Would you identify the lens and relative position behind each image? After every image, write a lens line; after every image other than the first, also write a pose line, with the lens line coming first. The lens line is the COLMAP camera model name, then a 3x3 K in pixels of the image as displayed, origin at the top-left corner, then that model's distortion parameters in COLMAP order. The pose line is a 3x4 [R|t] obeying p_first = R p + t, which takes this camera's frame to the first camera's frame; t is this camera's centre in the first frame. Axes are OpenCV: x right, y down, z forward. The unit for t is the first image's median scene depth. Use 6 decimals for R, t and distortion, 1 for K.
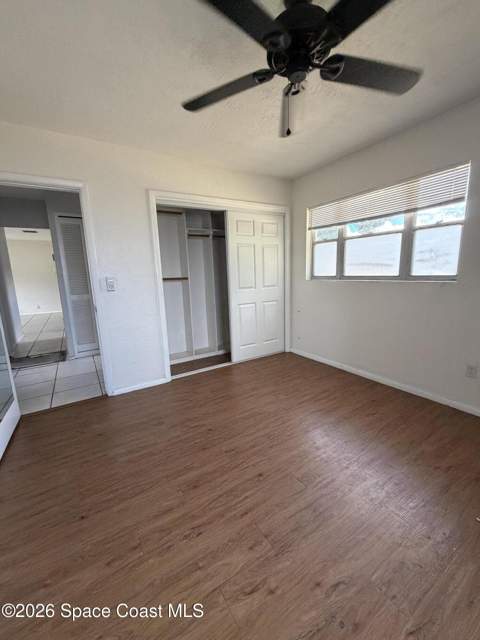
lens RADIAL K [[258.4, 0, 240.8], [0, 258.4, 317.4], [0, 0, 1]] dist [0.031917, -0.000027]
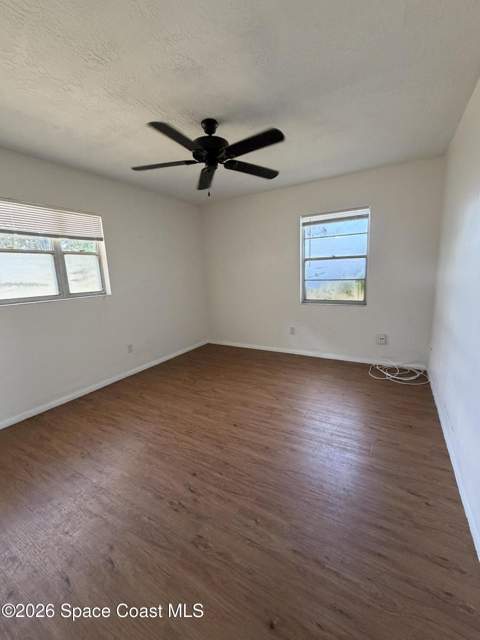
lens RADIAL K [[254.1, 0, 240.6], [0, 254.1, 318.2], [0, 0, 1]] dist [-0.001947, -0.000280]
pose [[-0.439623, -0.095968, 0.893041, -0.694088], [0.229924, 0.949122, 0.215181, -0.130824], [-0.868255, 0.299930, -0.395190, 0.869091]]
